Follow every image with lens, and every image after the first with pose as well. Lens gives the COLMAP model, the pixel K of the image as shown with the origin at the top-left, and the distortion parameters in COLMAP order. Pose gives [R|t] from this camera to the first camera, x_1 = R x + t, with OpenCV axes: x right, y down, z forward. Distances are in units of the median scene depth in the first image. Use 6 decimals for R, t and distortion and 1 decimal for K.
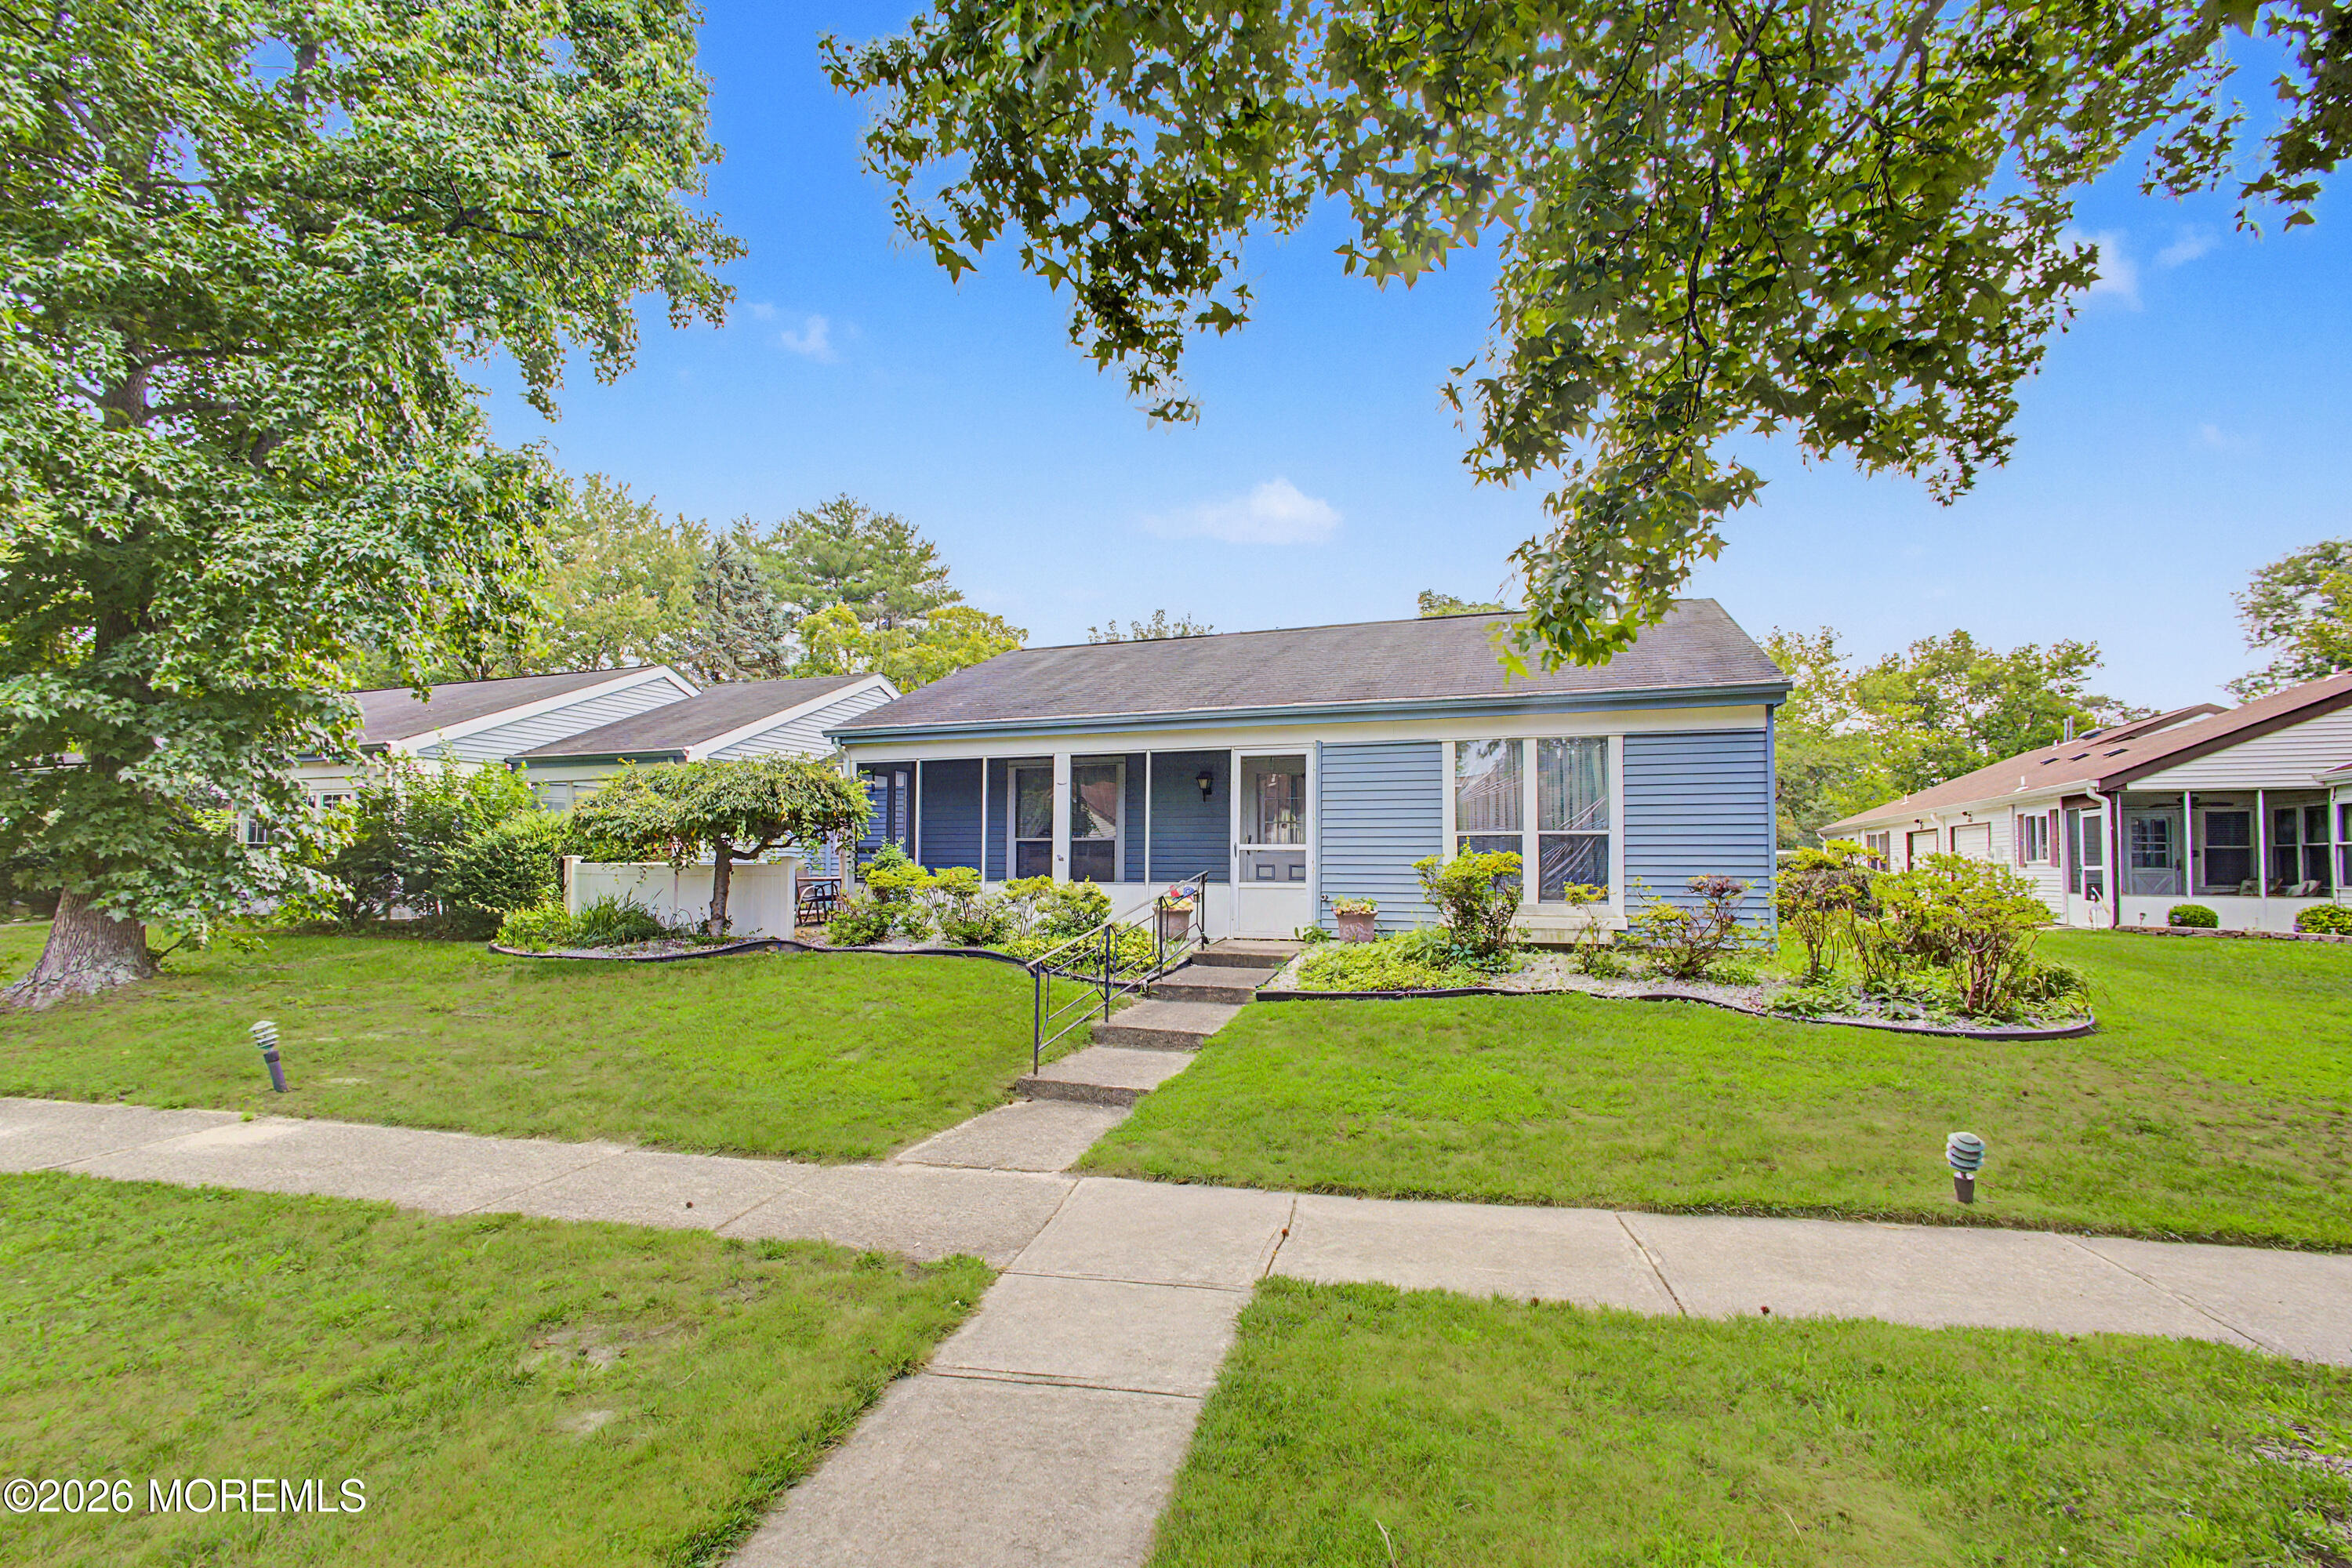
lens RADIAL K [[1043.1, 0, 1184.6], [0, 1043.1, 783.6], [0, 0, 1]] dist [-0.001643, 0.000479]
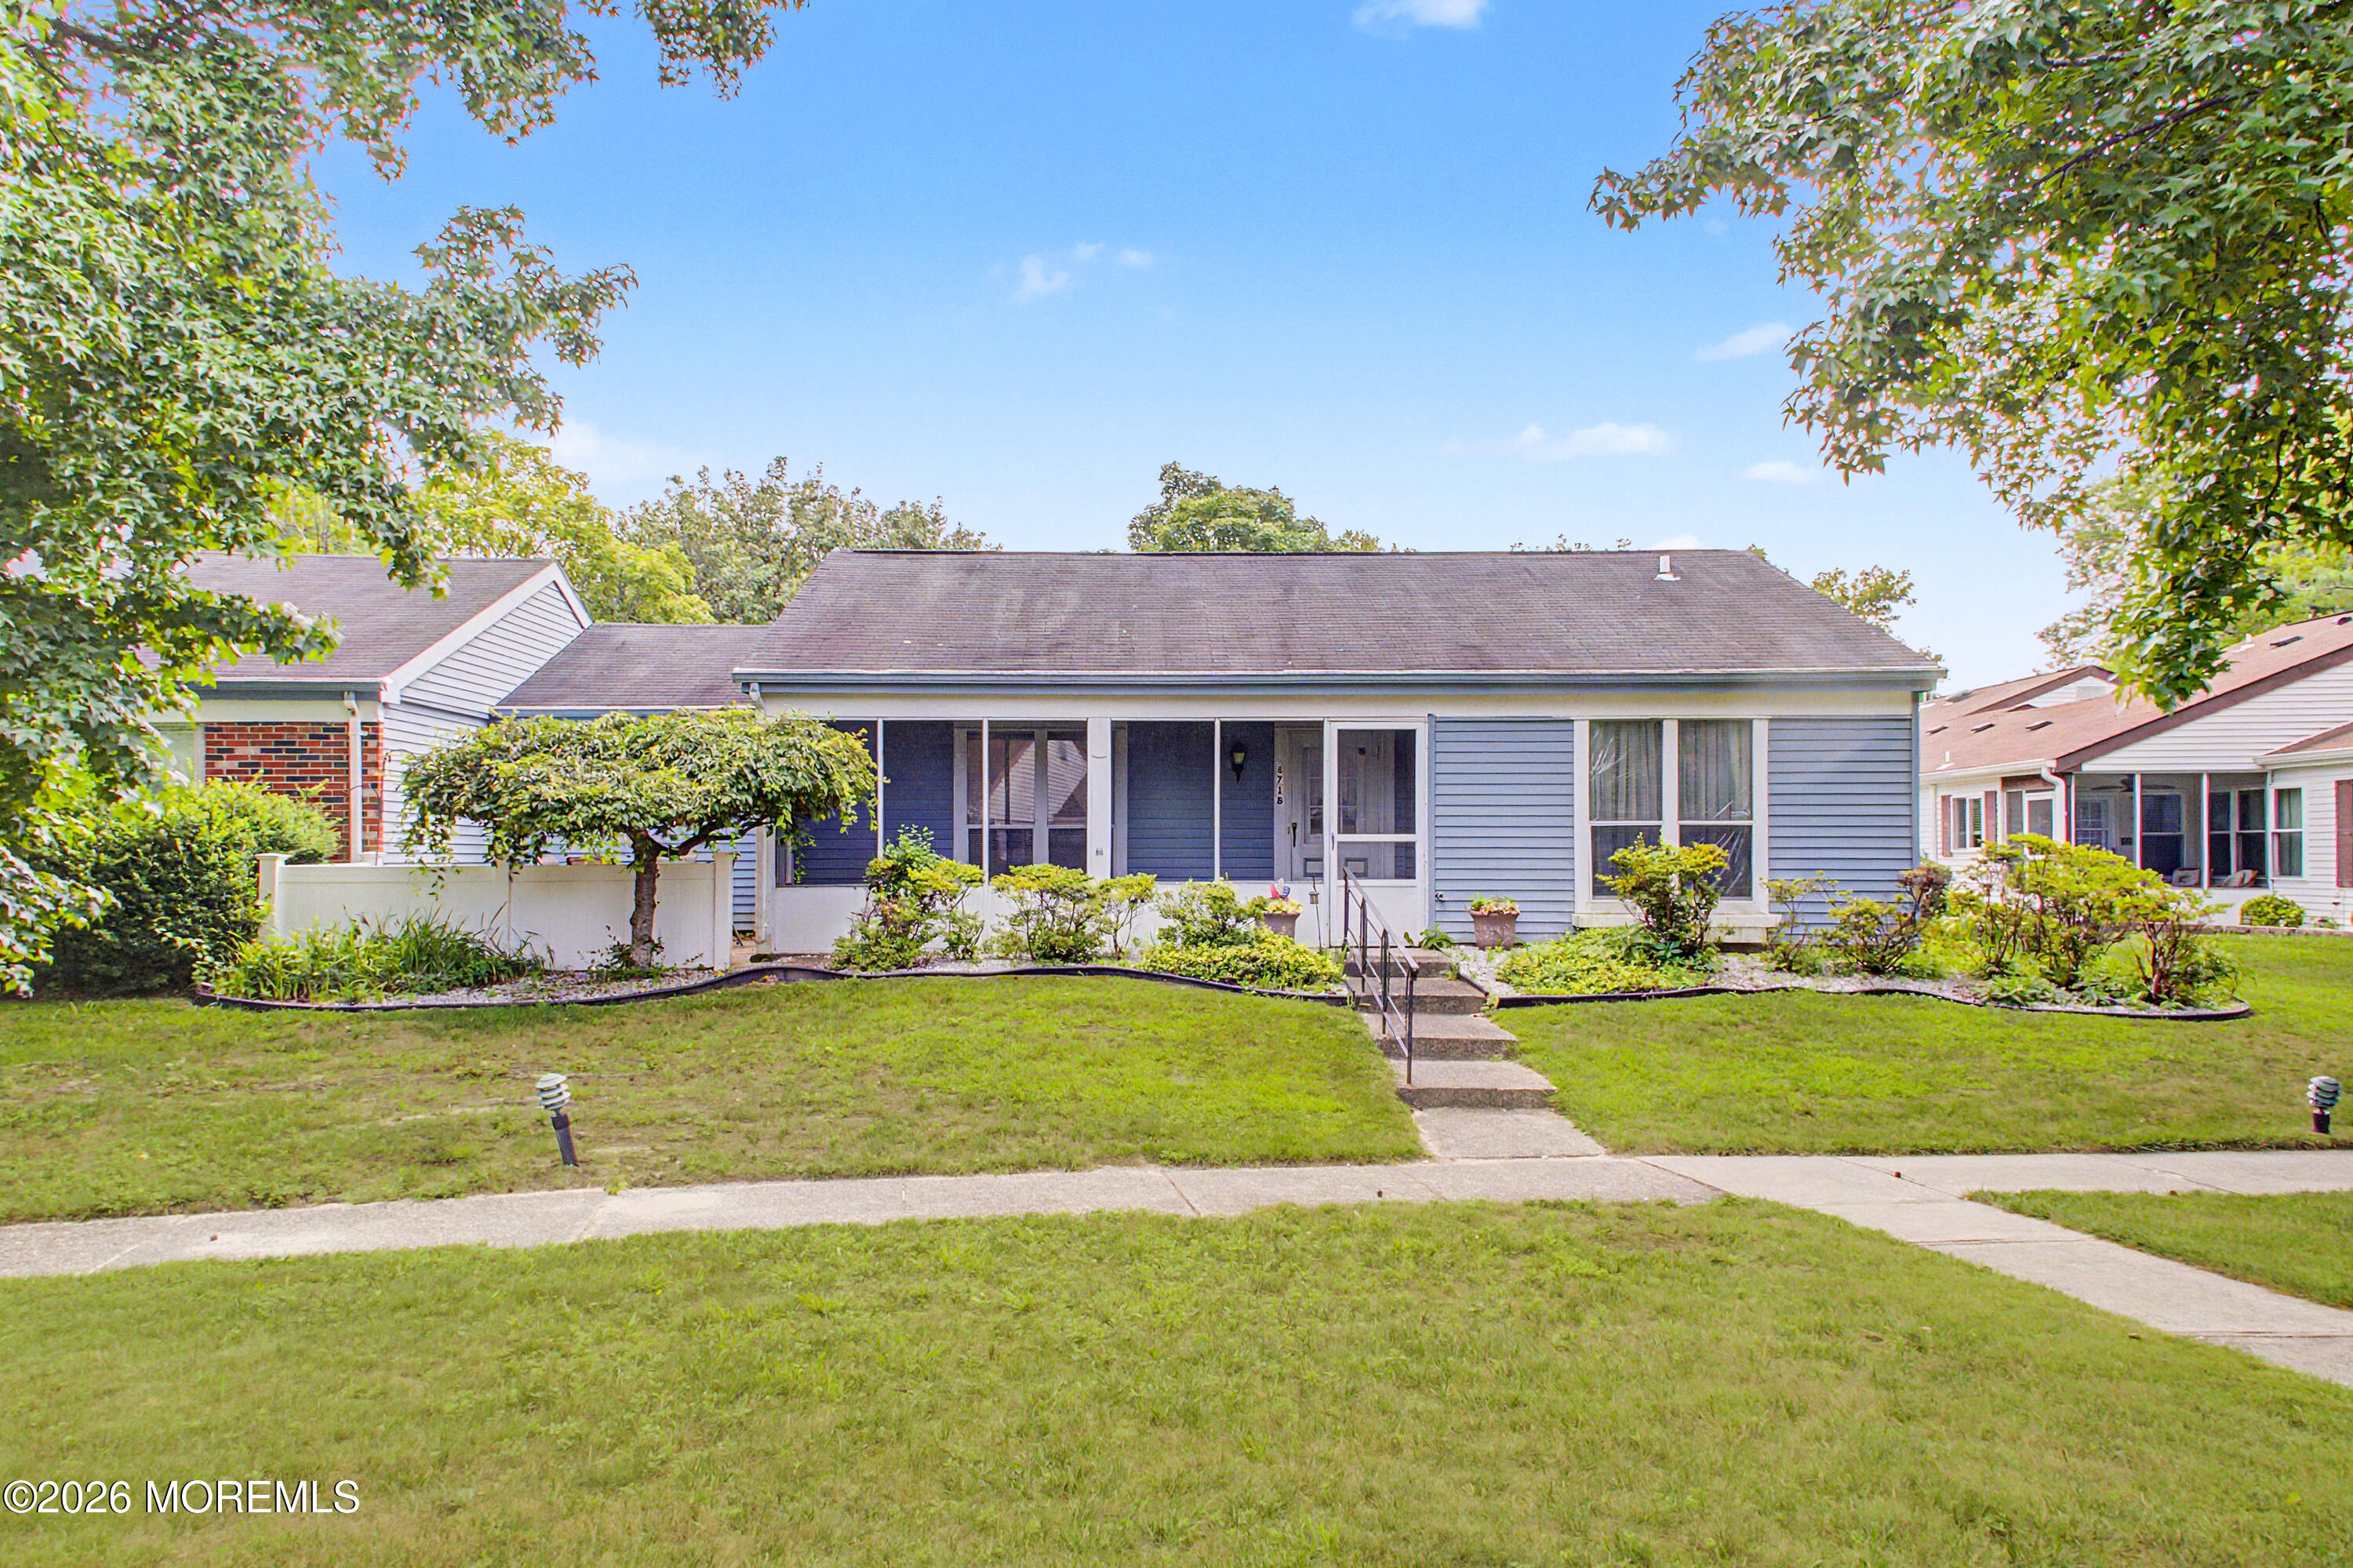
lens RADIAL K [[1697.1, 0, 1192.2], [0, 1697.1, 807.1], [0, 0, 1]] dist [0.222290, -0.005052]
pose [[0.927346, 0.004012, 0.374184, -0.545736], [-0.023181, 0.998638, 0.046743, -0.024368], [-0.373487, -0.052021, 0.926176, -0.211818]]
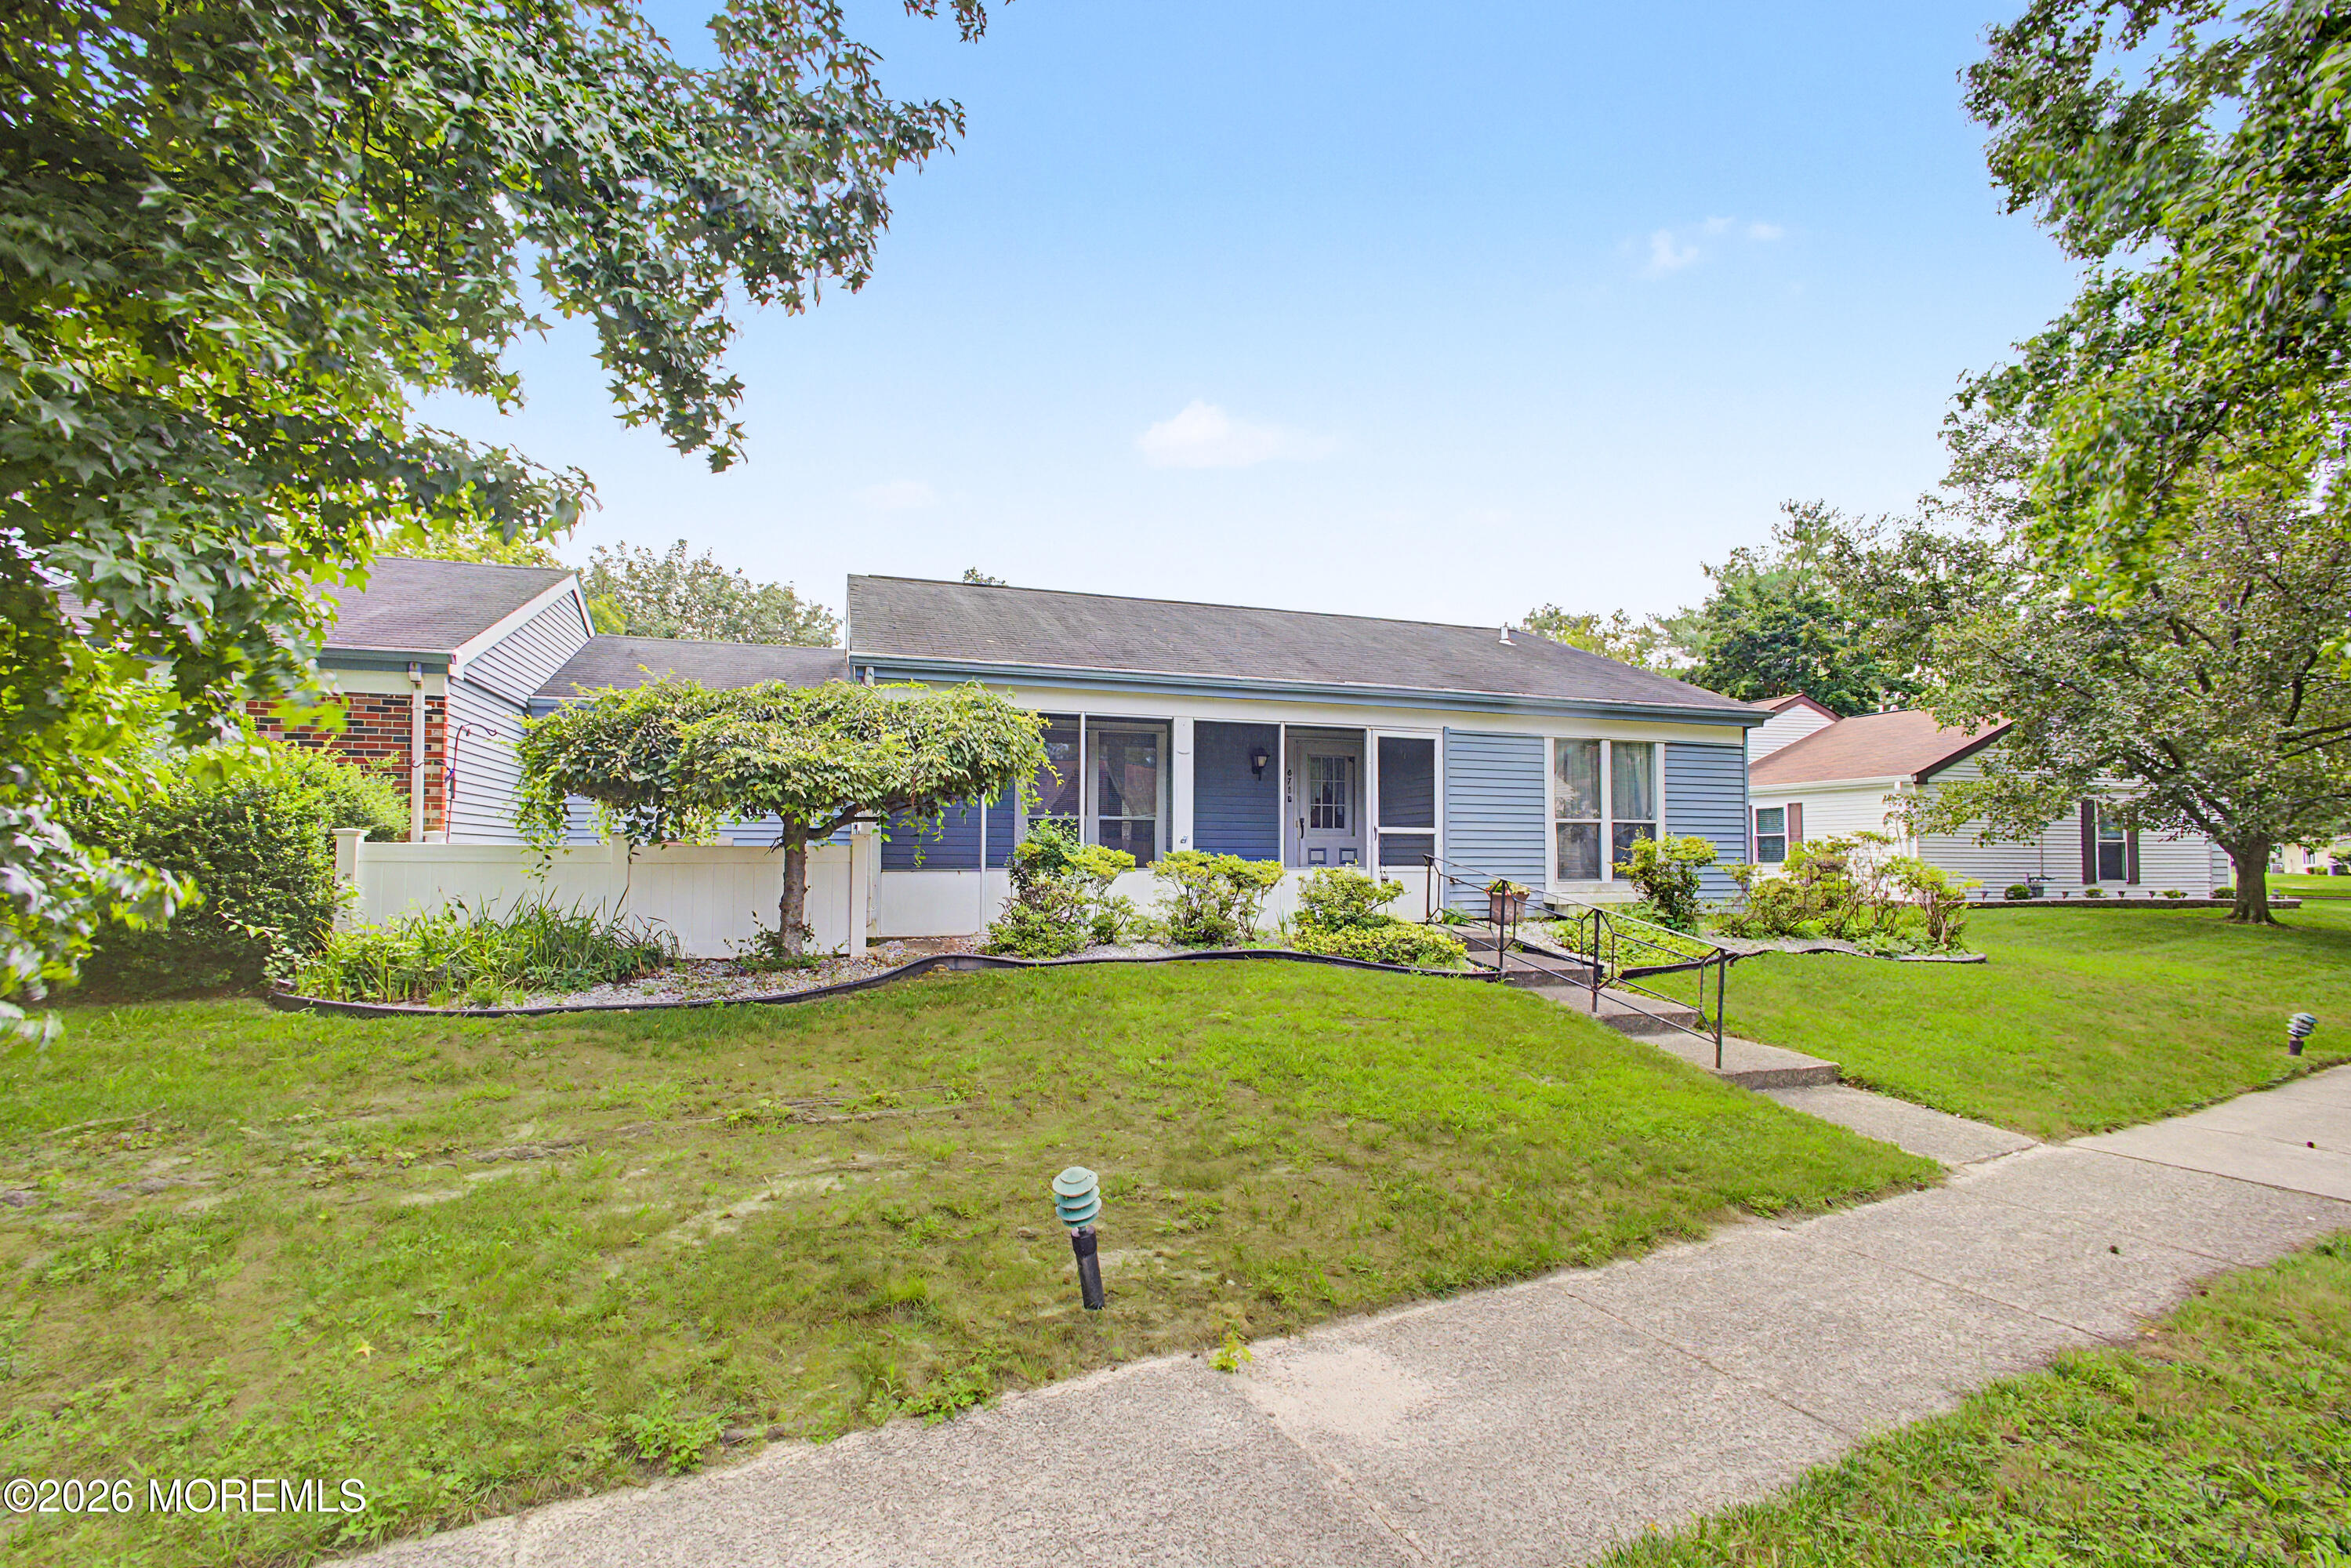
lens RADIAL K [[1042.7, 0, 1184.1], [0, 1042.7, 783.6], [0, 0, 1]] dist [-0.001643, 0.000479]
pose [[0.775722, 0.040388, 0.629781, -0.674807], [-0.050104, 0.998741, -0.002335, 0.028011], [-0.629083, -0.029743, 0.776769, 0.346814]]
